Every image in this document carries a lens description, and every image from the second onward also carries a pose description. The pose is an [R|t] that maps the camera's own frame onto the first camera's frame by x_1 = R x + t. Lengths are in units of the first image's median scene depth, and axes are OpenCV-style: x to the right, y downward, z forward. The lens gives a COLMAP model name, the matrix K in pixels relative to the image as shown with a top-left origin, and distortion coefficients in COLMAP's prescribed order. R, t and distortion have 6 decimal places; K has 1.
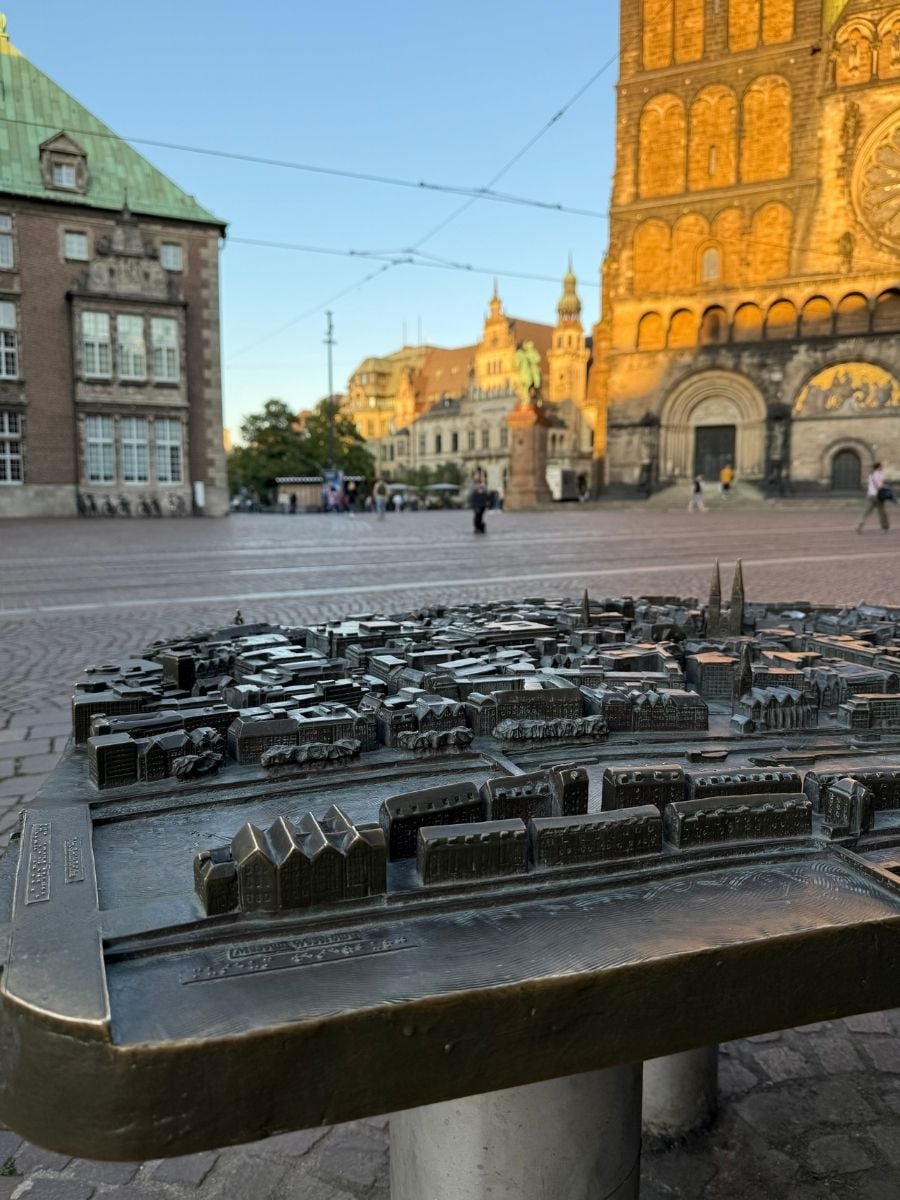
lens RADIAL K [[824.2, 0, 450.7], [0, 824.2, 601.0], [0, 0, 1]] dist [-0.002801, 0.002822]
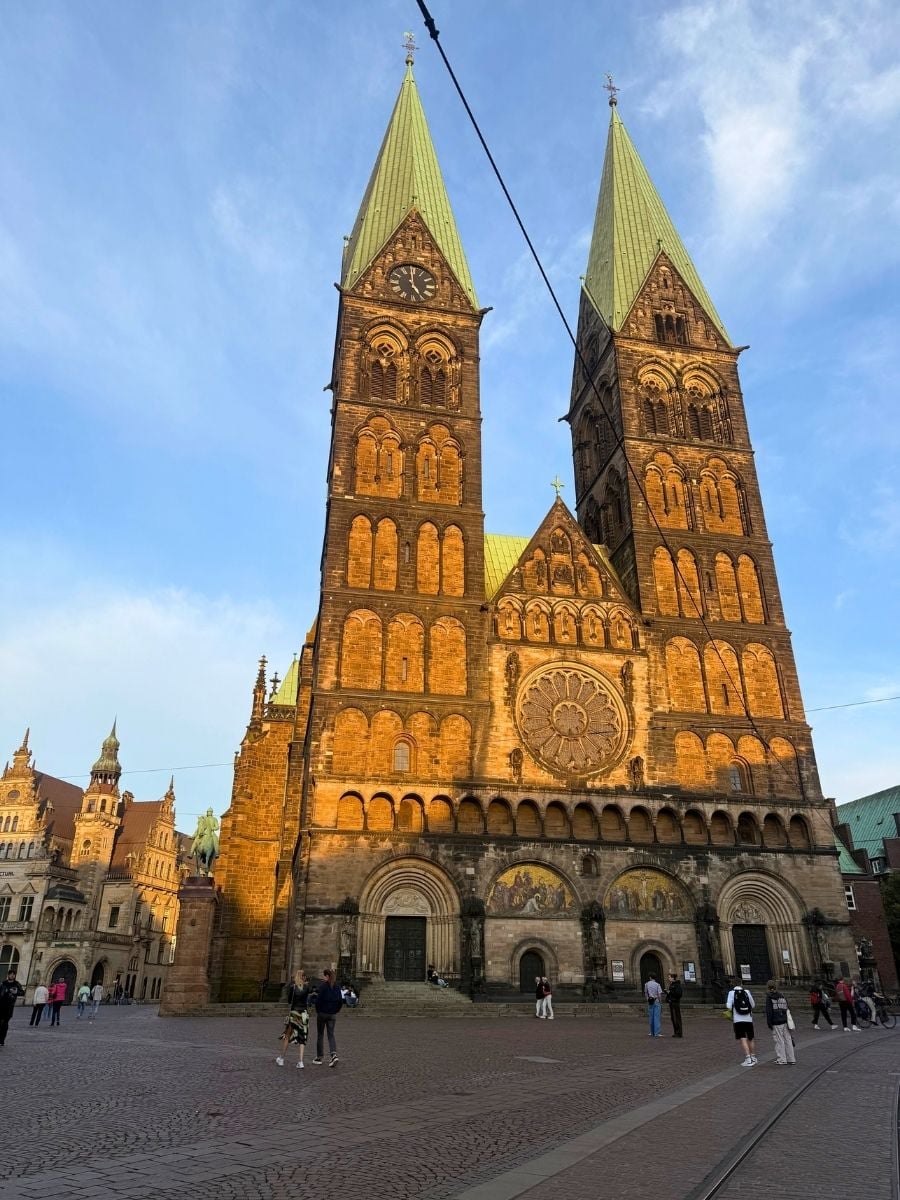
lens RADIAL K [[824.2, 0, 449.4], [0, 824.2, 597.2], [0, 0, 1]] dist [-0.002801, 0.002822]
pose [[0.834659, 0.251828, 0.489823, -0.213214], [0.053072, 0.848434, -0.526634, -0.021884], [-0.548204, 0.465556, 0.694788, 0.139012]]
